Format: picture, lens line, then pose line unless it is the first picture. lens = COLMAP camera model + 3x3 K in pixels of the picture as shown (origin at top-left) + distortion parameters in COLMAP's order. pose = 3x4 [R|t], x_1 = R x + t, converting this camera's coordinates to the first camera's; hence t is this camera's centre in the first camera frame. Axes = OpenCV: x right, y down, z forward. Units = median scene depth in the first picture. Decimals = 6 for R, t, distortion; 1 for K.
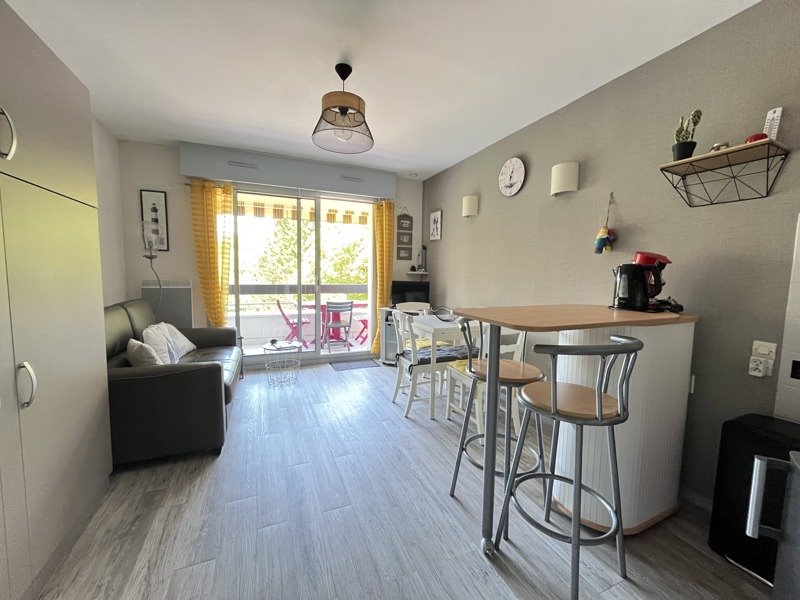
lens RADIAL K [[323.7, 0, 406.7], [0, 323.7, 303.4], [0, 0, 1]] dist [-0.002121, -0.000274]
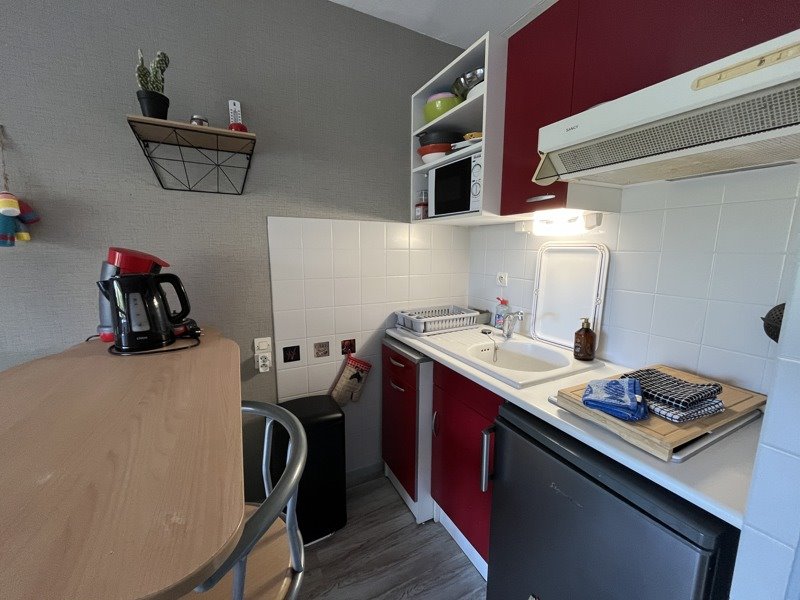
lens RADIAL K [[323.7, 0, 406.7], [0, 323.7, 303.4], [0, 0, 1]] dist [-0.002121, -0.000274]
pose [[-0.056564, -0.181317, 0.981797, 0.074918], [0.088202, 0.978619, 0.185812, -0.155502], [-0.994495, 0.097107, -0.039362, 0.606067]]
